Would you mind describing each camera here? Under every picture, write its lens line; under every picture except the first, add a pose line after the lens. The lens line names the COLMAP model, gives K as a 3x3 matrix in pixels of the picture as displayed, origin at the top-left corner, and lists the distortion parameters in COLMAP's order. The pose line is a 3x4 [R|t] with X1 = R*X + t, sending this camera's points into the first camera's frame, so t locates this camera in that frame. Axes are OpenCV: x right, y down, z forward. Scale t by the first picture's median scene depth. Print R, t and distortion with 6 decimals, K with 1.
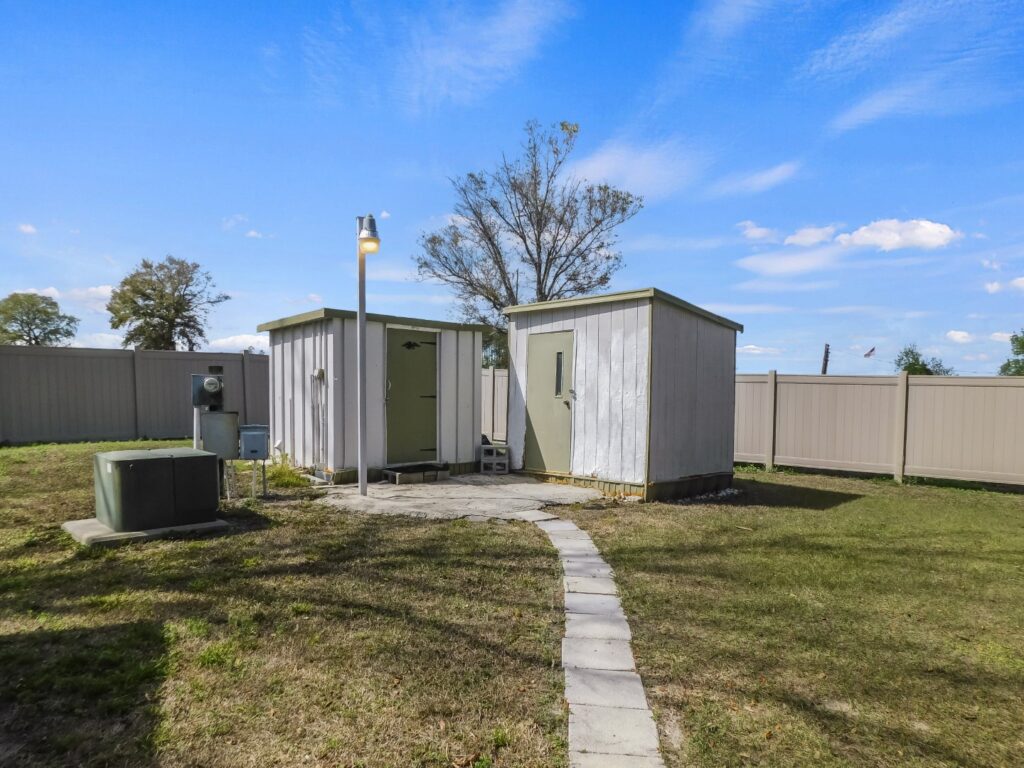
lens RADIAL K [[699.3, 0, 516.7], [0, 699.3, 438.9], [0, 0, 1]] dist [-0.054643, 0.031577]
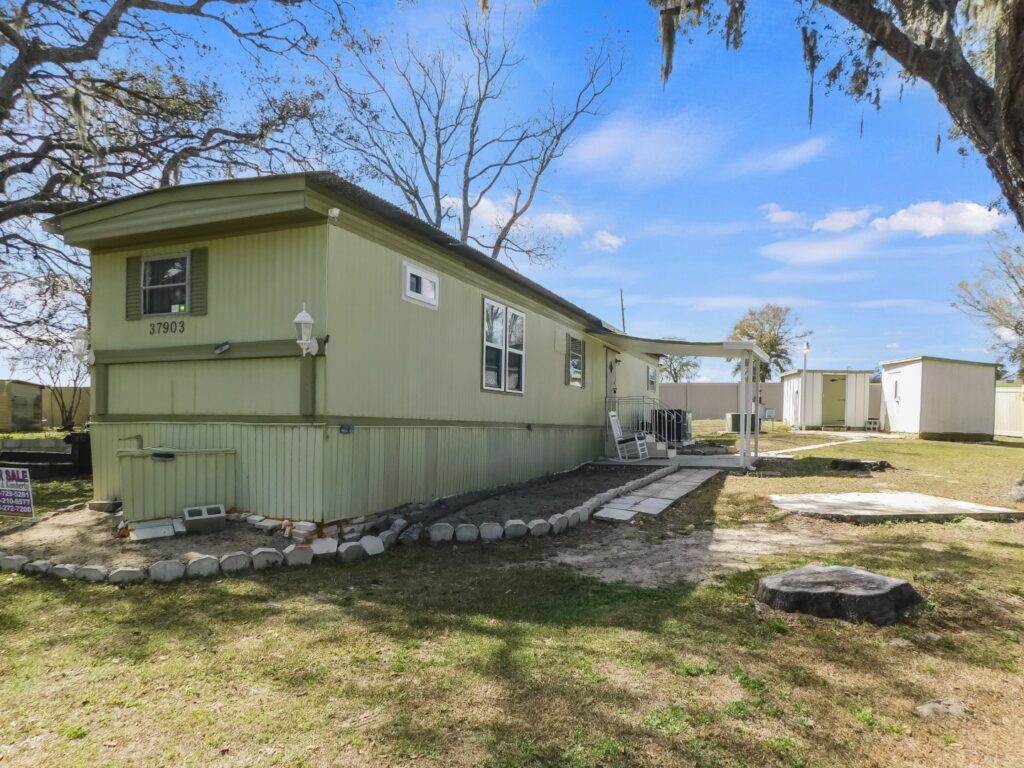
lens RADIAL K [[695.2, 0, 518.9], [0, 695.2, 436.4], [0, 0, 1]] dist [-0.069620, 0.059193]
pose [[0.684767, 0.023835, -0.728373, 0.858732], [-0.046959, 0.998831, -0.011462, 0.150940], [0.727248, 0.042052, 0.685085, -1.512143]]
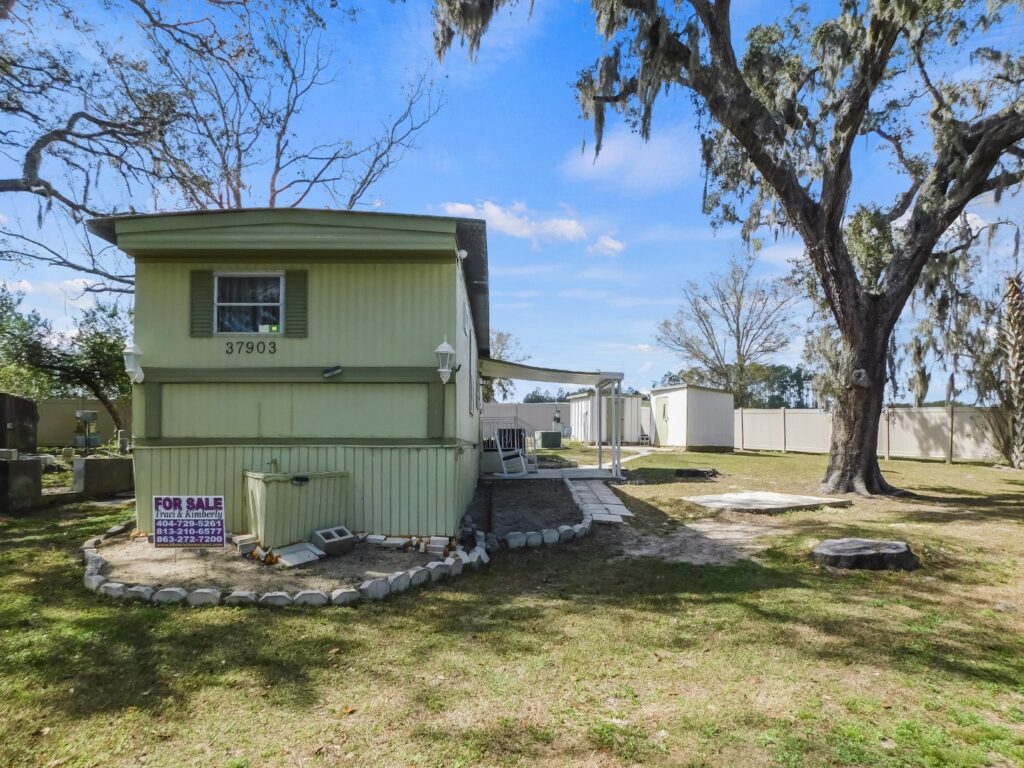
lens RADIAL K [[696.6, 0, 513.8], [0, 696.6, 433.7], [0, 0, 1]] dist [-0.069146, 0.047520]
pose [[0.922363, -0.001672, -0.386320, 0.578428], [-0.021070, 0.998284, -0.054627, 0.166835], [0.385749, 0.058526, 0.920746, -1.850662]]
